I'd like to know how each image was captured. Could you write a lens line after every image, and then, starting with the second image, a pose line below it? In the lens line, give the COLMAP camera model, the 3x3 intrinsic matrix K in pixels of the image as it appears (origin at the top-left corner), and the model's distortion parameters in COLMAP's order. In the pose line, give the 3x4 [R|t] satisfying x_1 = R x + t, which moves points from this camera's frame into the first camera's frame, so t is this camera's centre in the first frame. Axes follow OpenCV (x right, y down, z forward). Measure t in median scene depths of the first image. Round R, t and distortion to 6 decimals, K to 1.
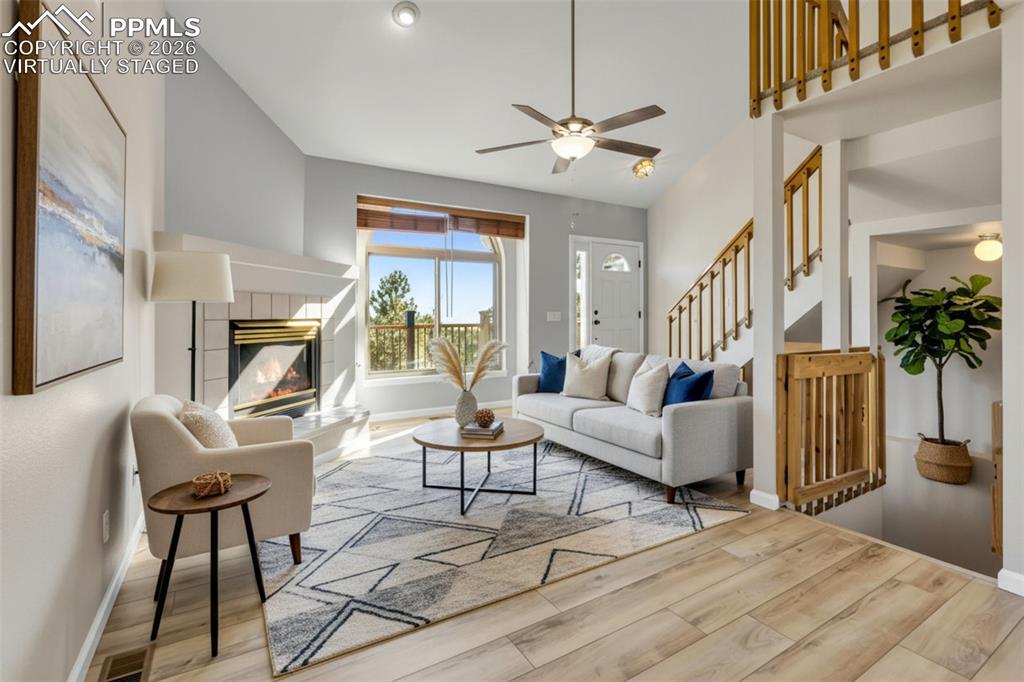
lens RADIAL K [[470.2, 0, 514.5], [0, 470.2, 320.3], [0, 0, 1]] dist [0.033114, -0.000191]
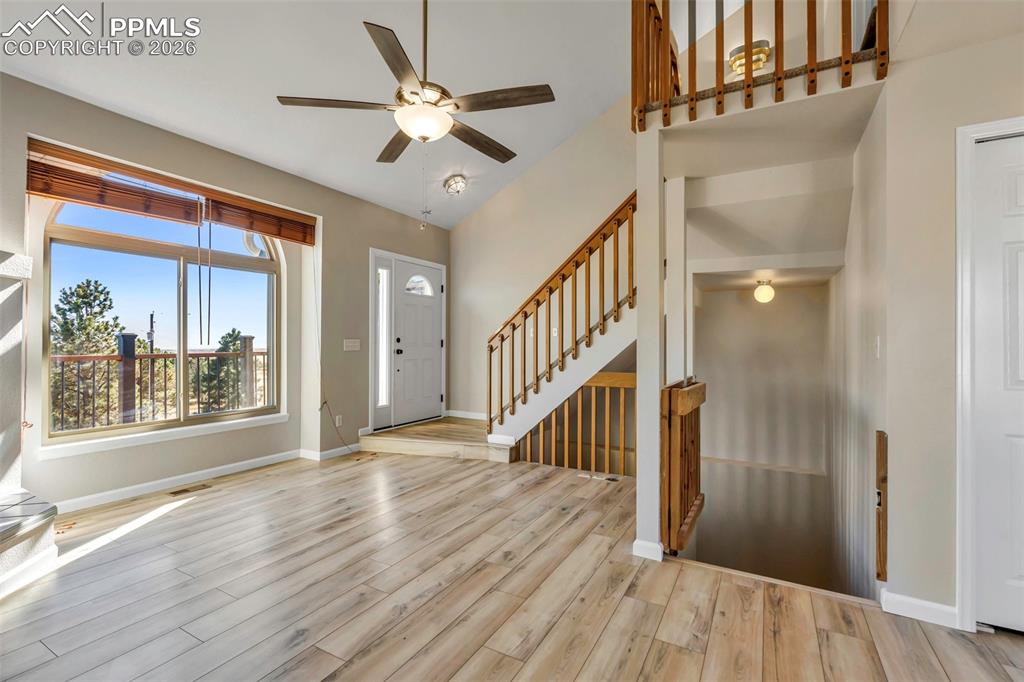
lens RADIAL K [[461.5, 0, 512.0], [0, 461.5, 341.0], [0, 0, 1]] dist [-0.006661, 0.000308]
pose [[0.874849, 0.010825, 0.484275, -0.071238], [-0.004492, 0.999889, -0.014236, -0.005130], [-0.484376, 0.010279, 0.874800, 0.192526]]
